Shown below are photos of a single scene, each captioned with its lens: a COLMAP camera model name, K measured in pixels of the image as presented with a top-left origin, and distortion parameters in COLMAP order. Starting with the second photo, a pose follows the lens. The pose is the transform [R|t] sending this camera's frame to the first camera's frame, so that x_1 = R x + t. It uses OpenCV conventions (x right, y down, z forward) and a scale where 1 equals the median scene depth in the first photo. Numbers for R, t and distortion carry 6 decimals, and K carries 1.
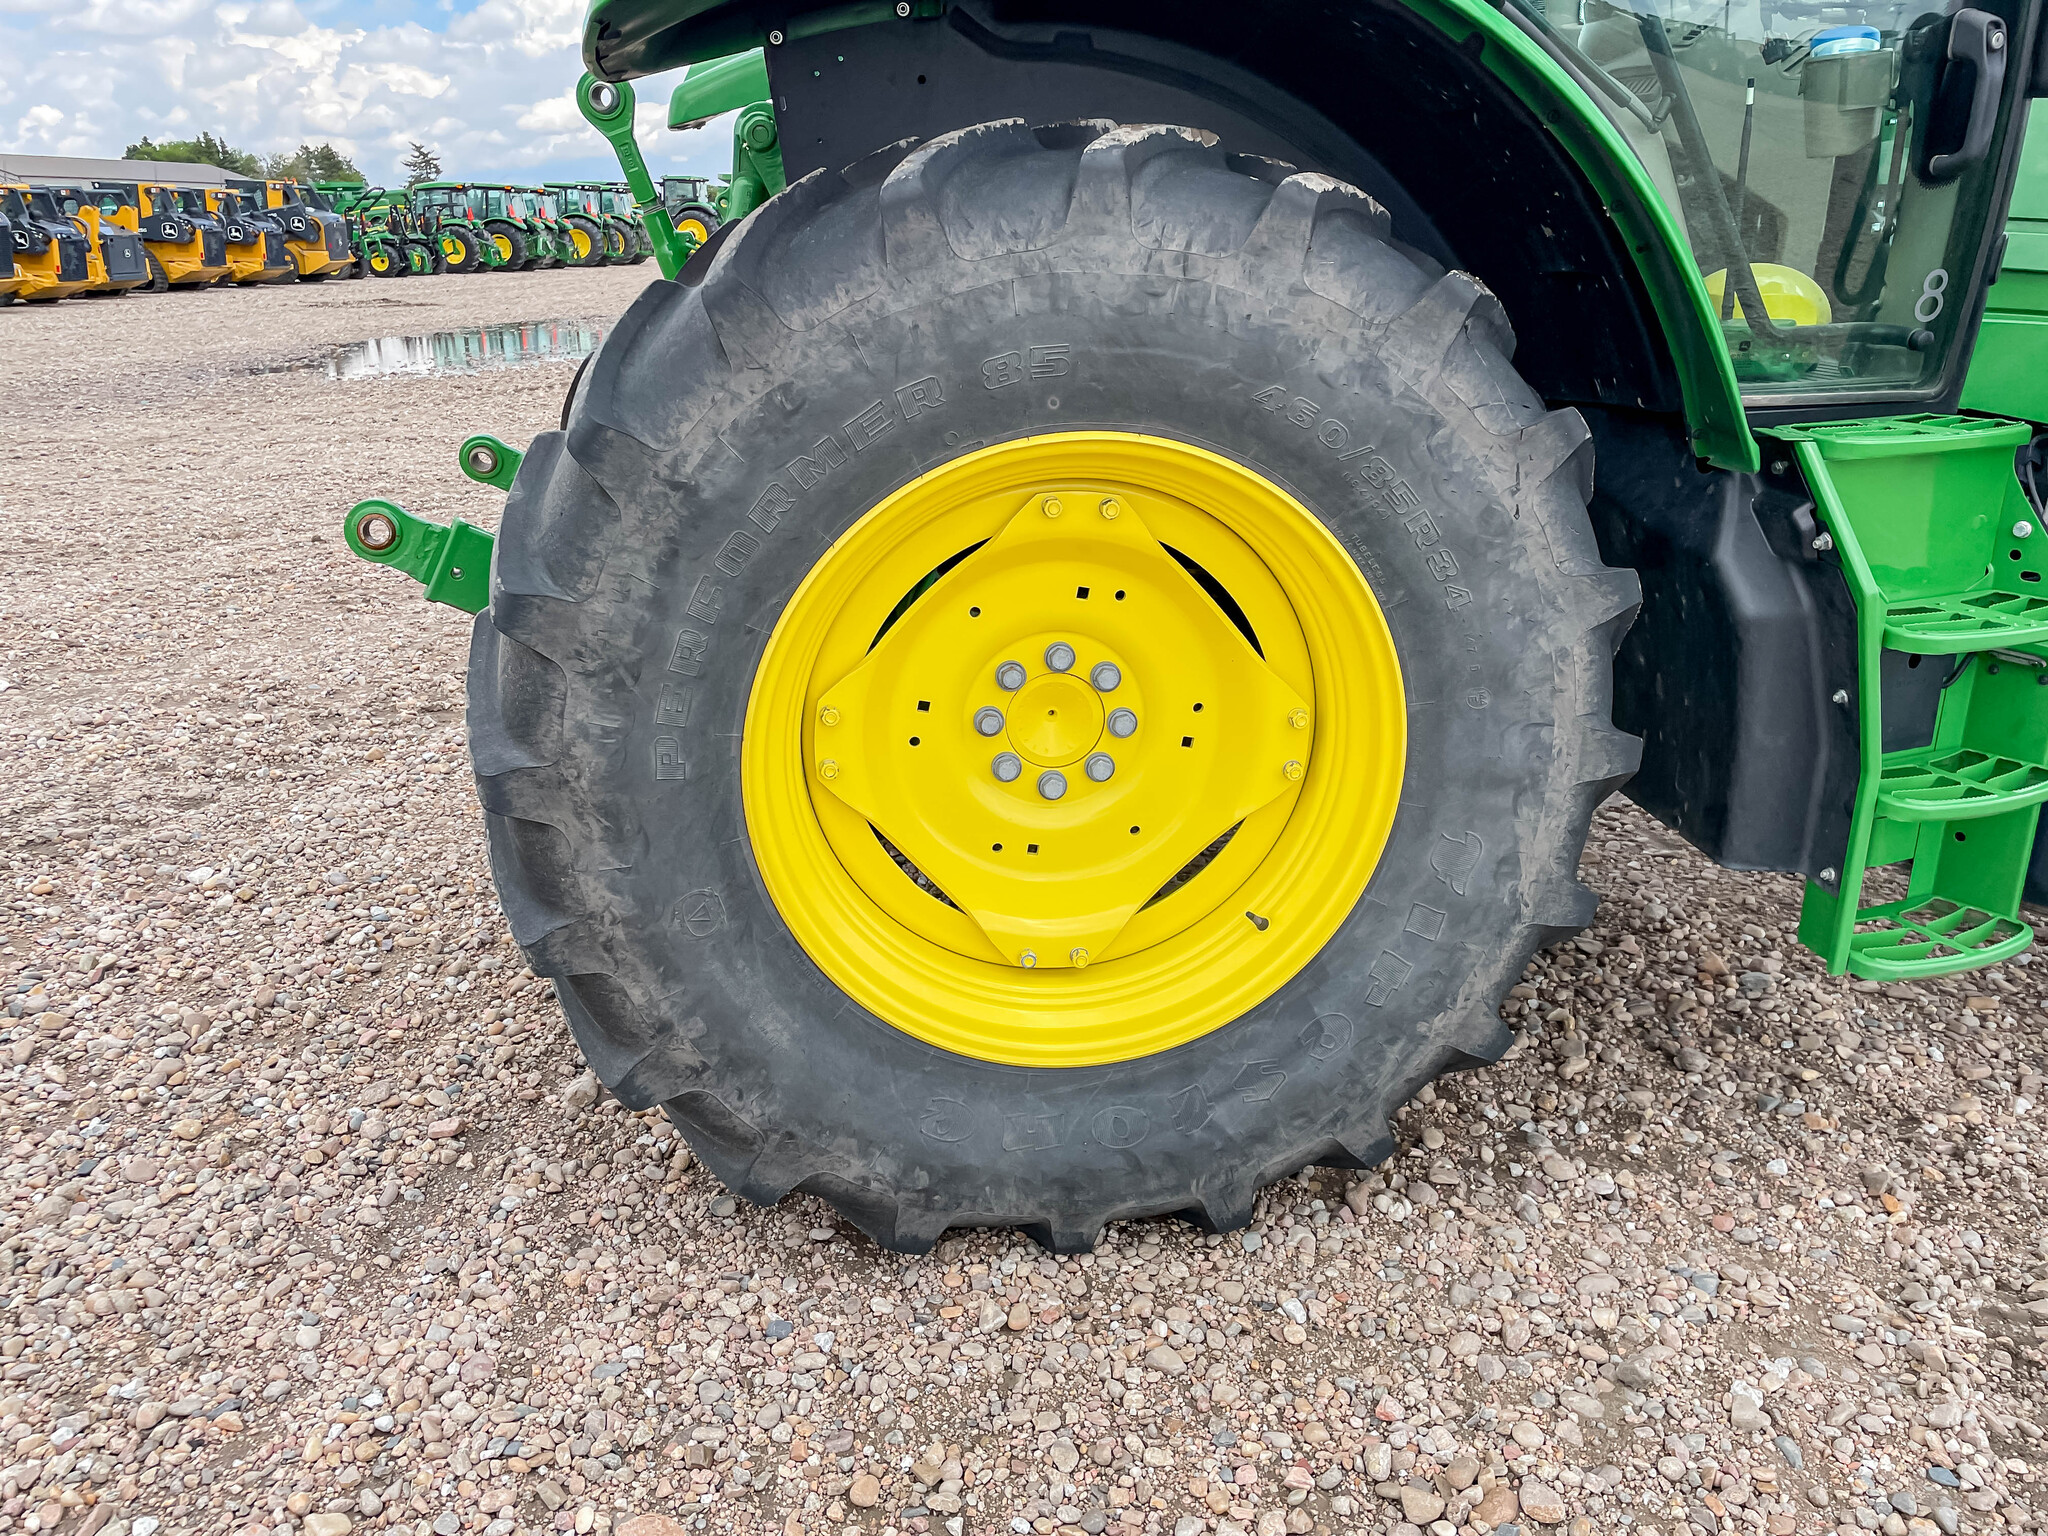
lens RADIAL K [[1561.8, 0, 1006.3], [0, 1561.8, 757.9], [0, 0, 1]] dist [0.098863, -0.133180]
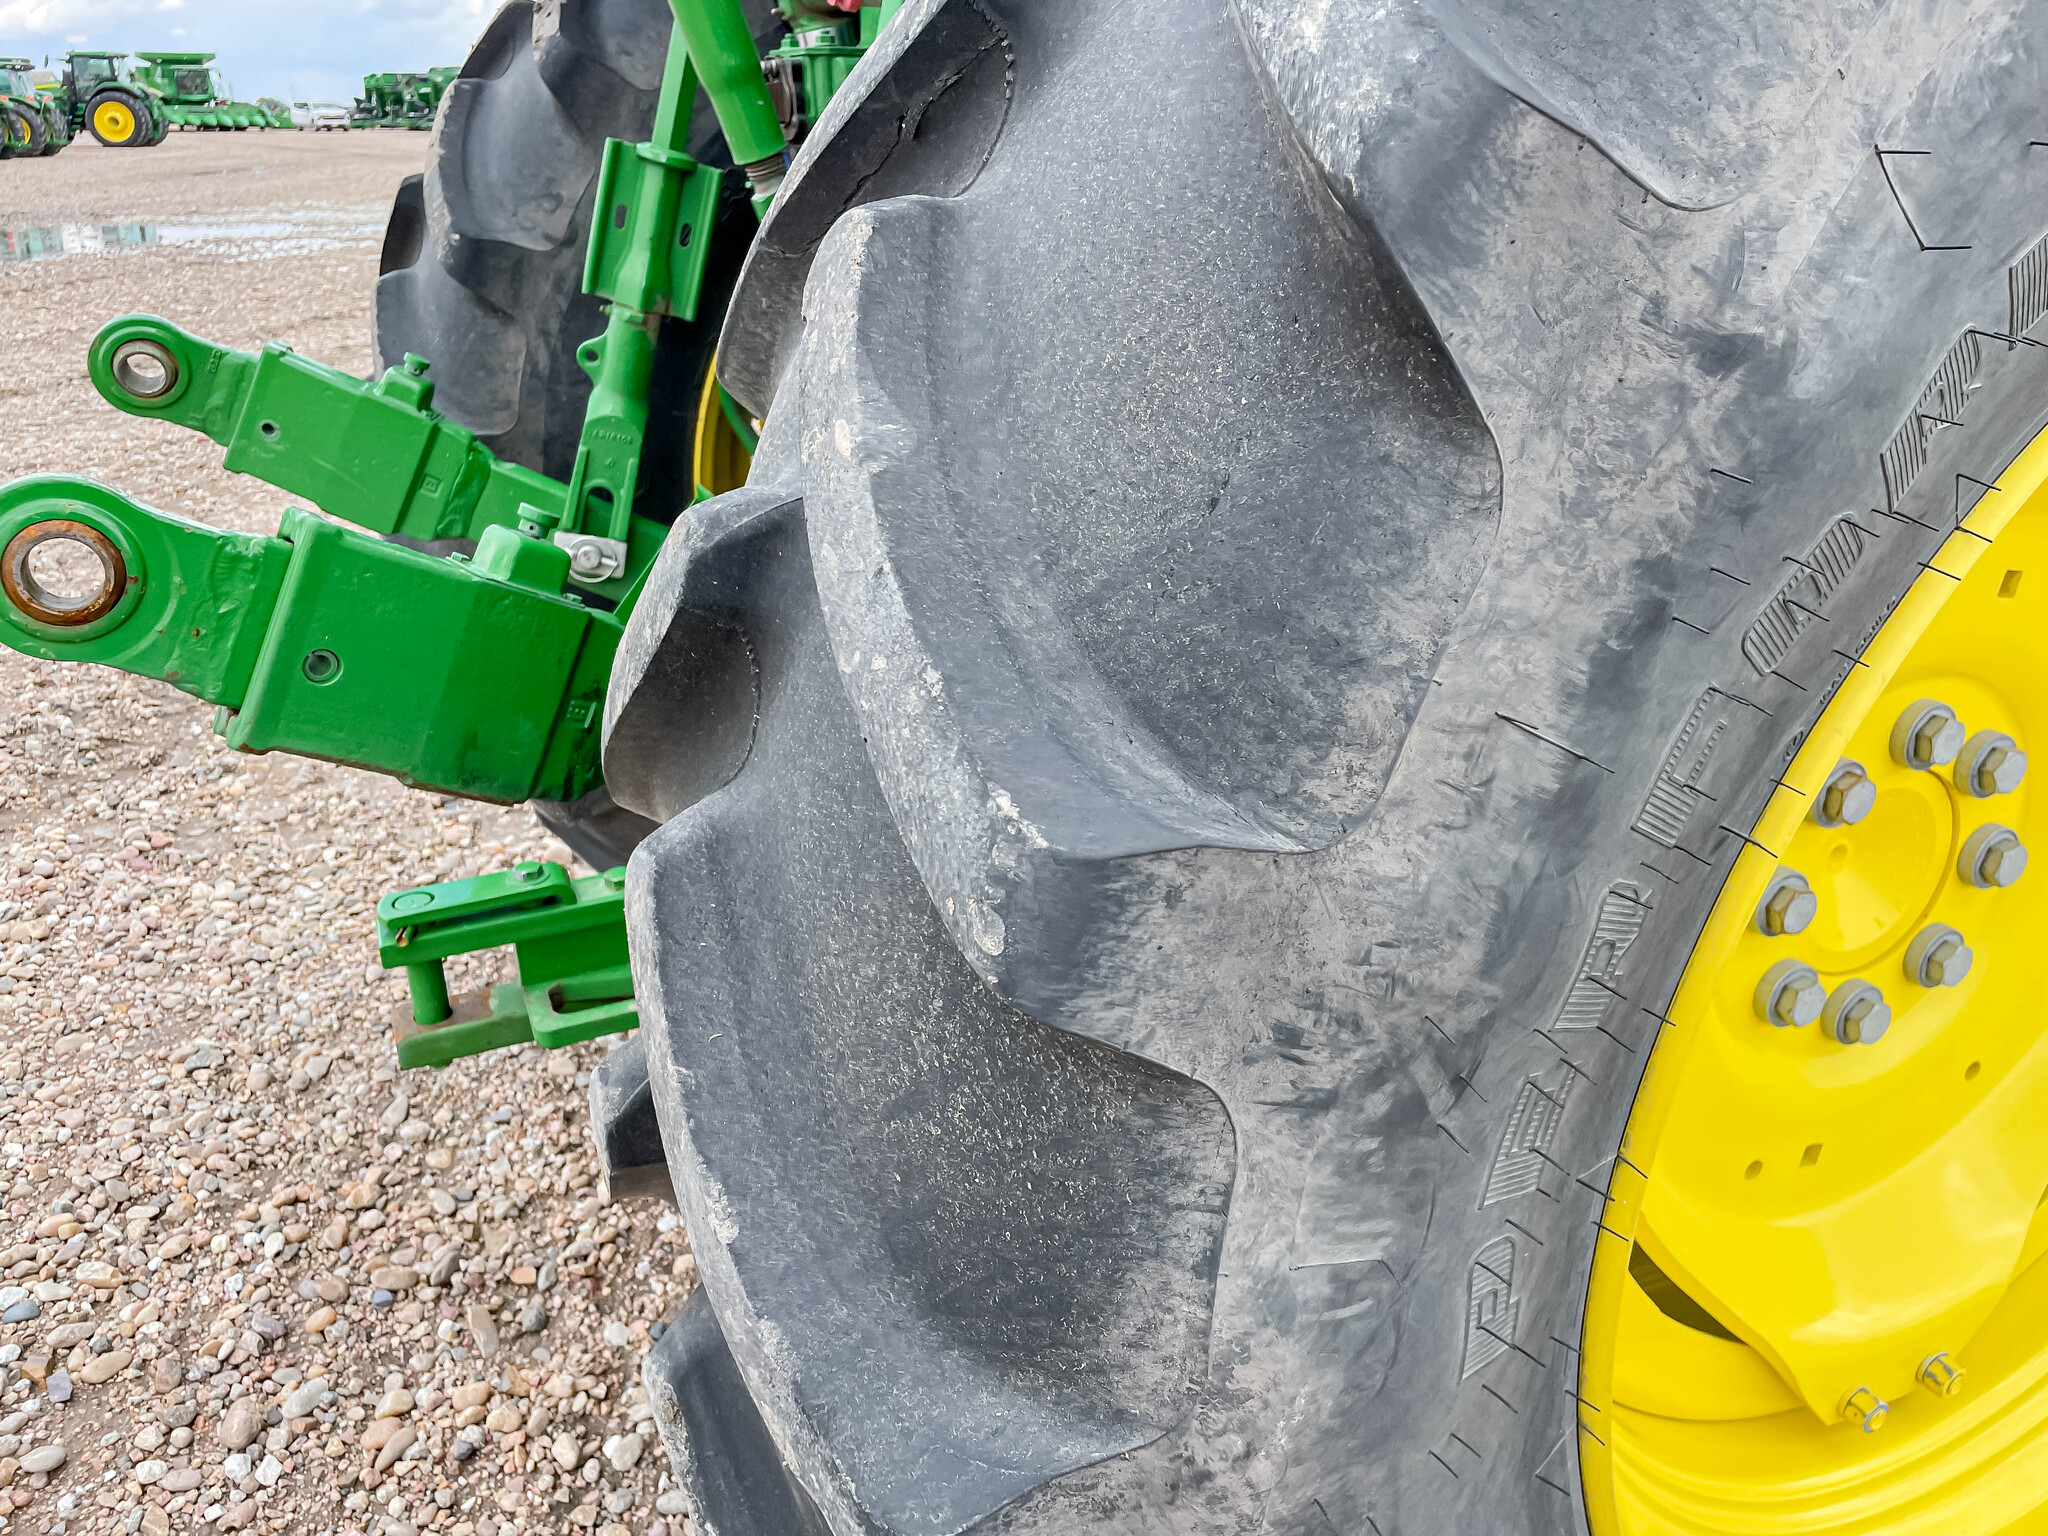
lens RADIAL K [[1577.1, 0, 1033.3], [0, 1577.1, 750.4], [0, 0, 1]] dist [0.039909, -0.061904]
pose [[0.949825, -0.117270, 0.289965, -0.347404], [0.101466, 0.992443, 0.069005, -0.123146], [-0.295866, -0.036121, 0.954546, 0.700047]]
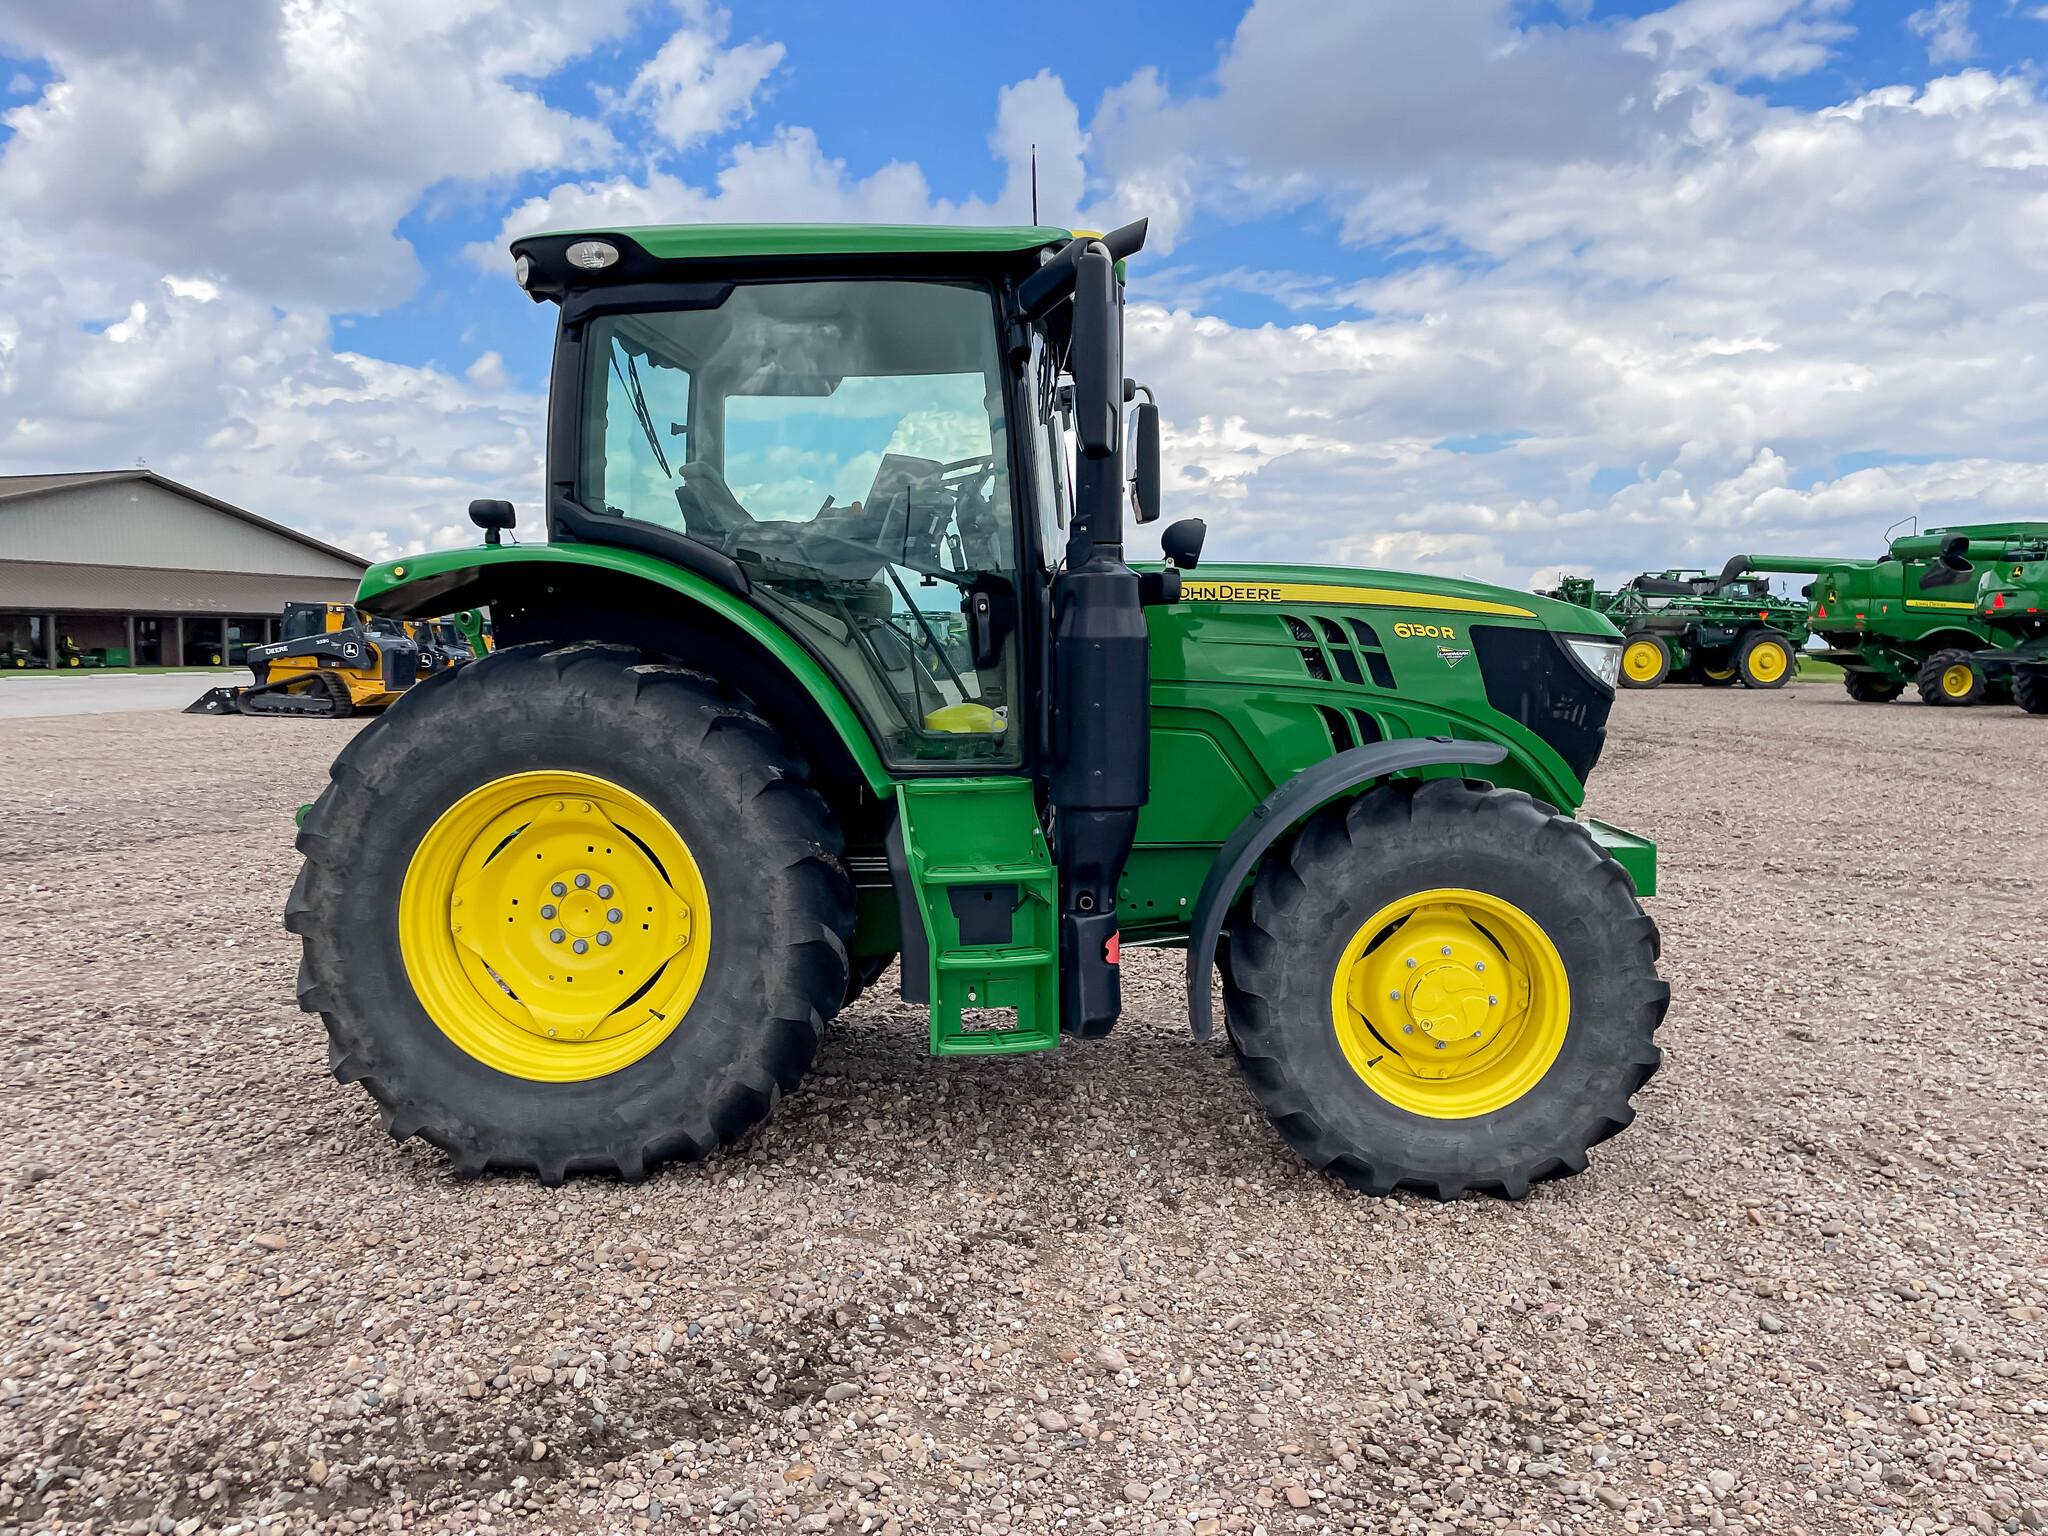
lens RADIAL K [[1576.1, 0, 1031.5], [0, 1576.1, 760.3], [0, 0, 1]] dist [0.106335, -0.130410]
pose [[0.979938, 0.015556, -0.198693, 1.094734], [-0.064316, 0.968294, -0.241393, 0.265277], [0.188638, 0.249329, 0.949869, -0.973808]]
